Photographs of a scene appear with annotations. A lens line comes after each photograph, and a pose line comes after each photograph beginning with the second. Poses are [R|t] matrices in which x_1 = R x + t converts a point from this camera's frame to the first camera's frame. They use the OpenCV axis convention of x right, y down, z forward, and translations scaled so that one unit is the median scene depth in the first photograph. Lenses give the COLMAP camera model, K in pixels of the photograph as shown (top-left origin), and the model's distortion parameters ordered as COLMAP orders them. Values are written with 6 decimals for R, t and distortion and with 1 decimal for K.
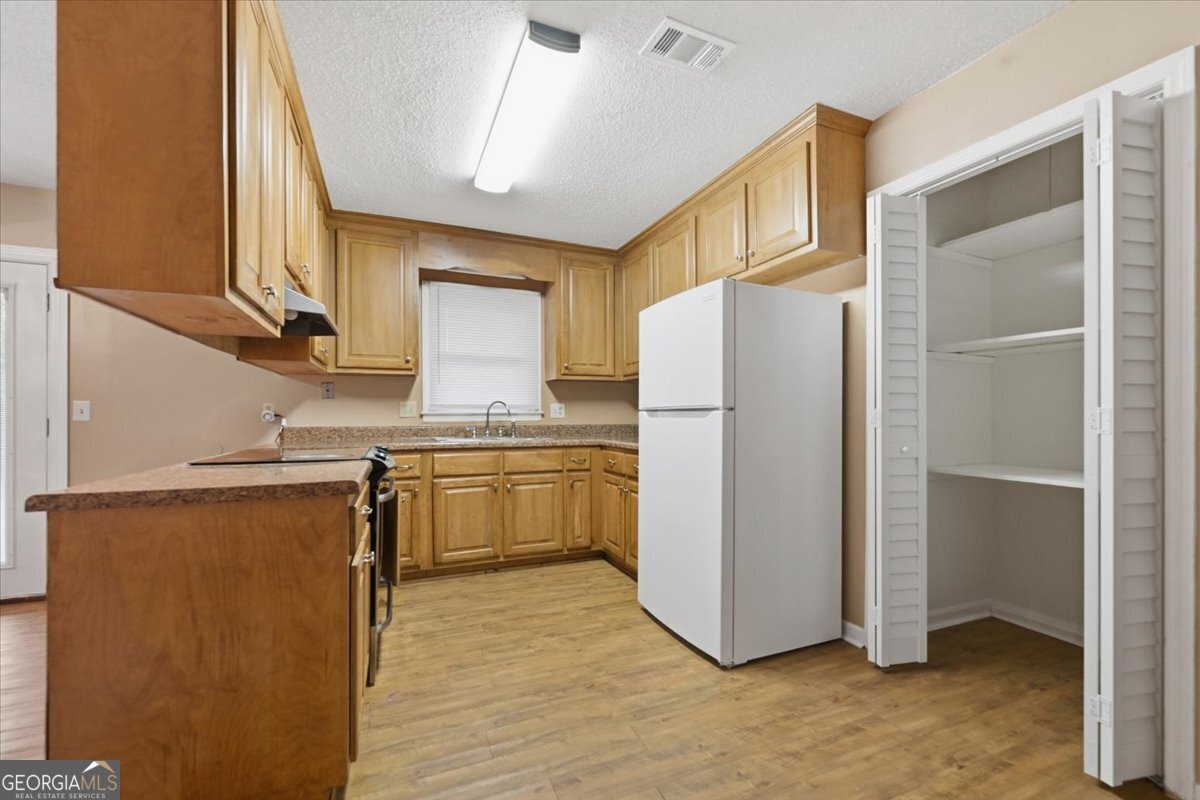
lens RADIAL K [[493.9, 0, 639.8], [0, 493.9, 418.2], [0, 0, 1]] dist [-0.010458, 0.000983]
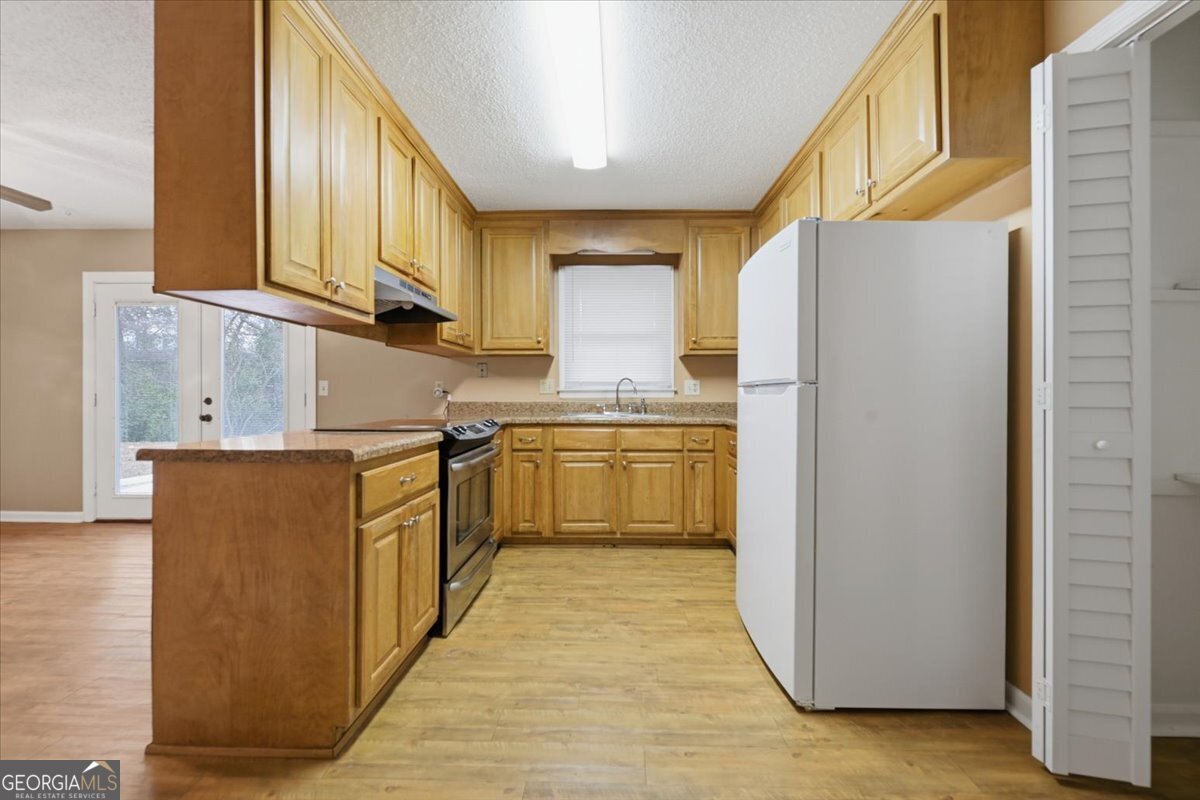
lens RADIAL K [[493.9, 0, 625.9], [0, 493.9, 395.7], [0, 0, 1]] dist [-0.010458, 0.000983]
pose [[0.903851, 0.003915, -0.427829, 0.233900], [-0.004278, 0.999991, 0.000112, 0.002471], [0.427826, 0.001729, 0.903860, 0.149526]]
